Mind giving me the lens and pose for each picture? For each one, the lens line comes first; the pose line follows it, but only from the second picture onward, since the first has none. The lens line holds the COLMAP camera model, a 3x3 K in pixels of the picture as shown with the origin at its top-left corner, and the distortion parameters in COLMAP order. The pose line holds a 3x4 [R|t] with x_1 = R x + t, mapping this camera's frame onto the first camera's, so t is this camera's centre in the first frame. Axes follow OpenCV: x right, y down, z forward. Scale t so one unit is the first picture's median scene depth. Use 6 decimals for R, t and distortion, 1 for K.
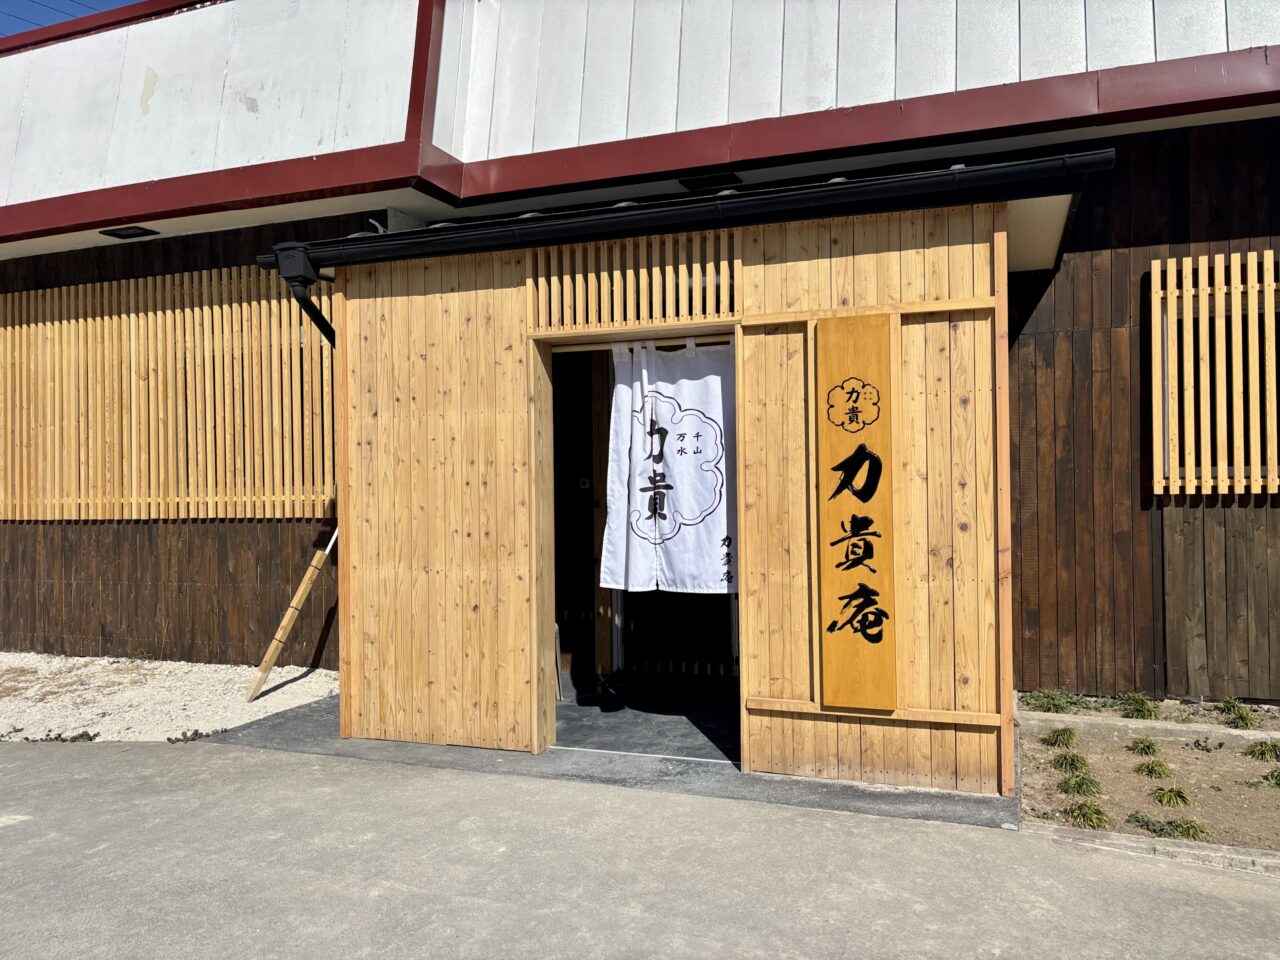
lens RADIAL K [[1035.9, 0, 619.3], [0, 1035.9, 482.1], [0, 0, 1]] dist [0.052434, -0.086041]
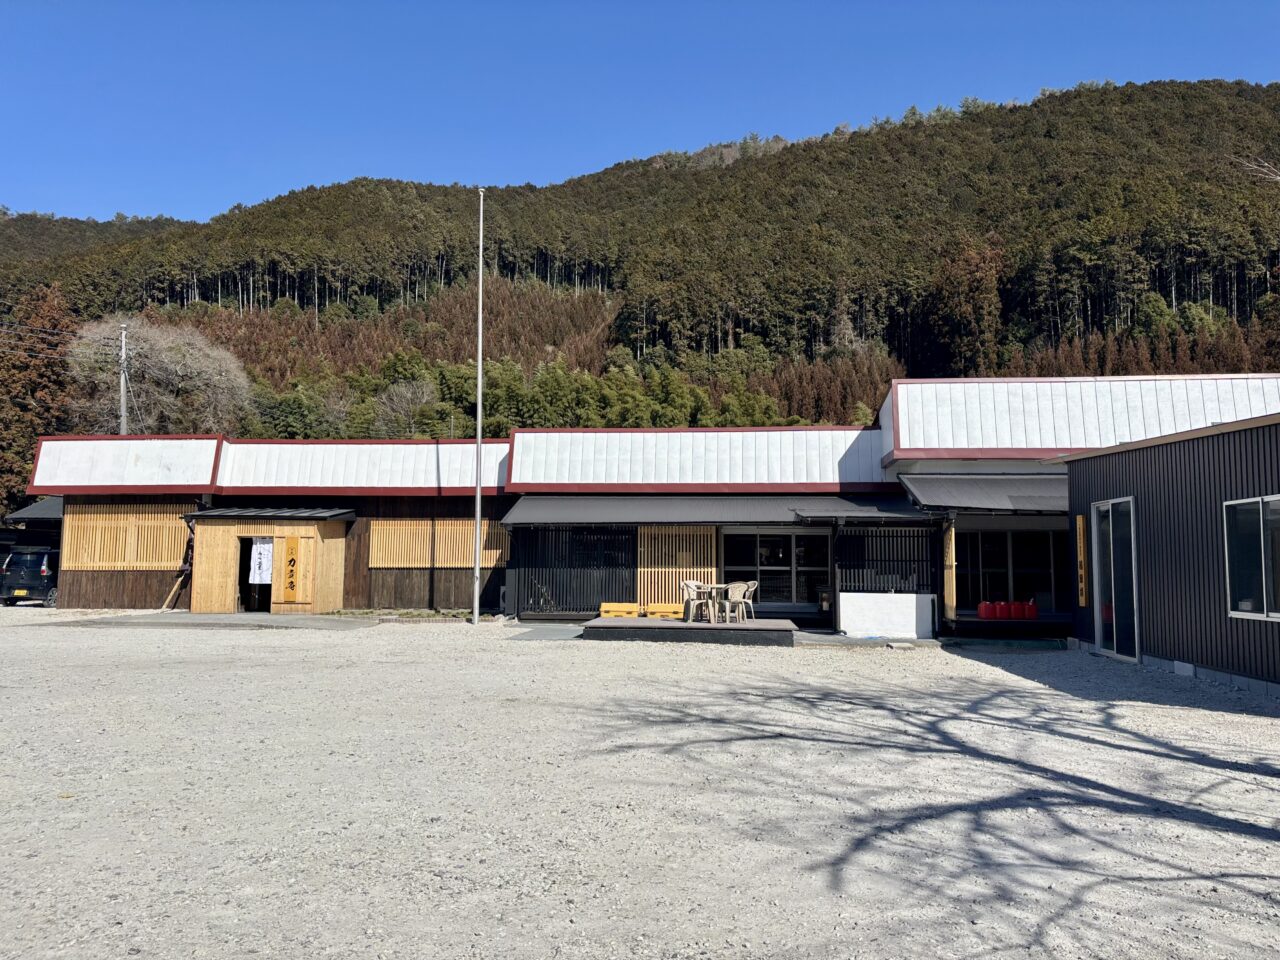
lens RADIAL K [[964.1, 0, 646.6], [0, 964.1, 472.9], [0, 0, 1]] dist [0.012382, -0.000872]
pose [[0.955628, 0.048642, 0.290532, 0.452281], [-0.021234, 0.995081, -0.096759, -0.022711], [-0.293810, 0.086297, 0.951961, -4.204226]]
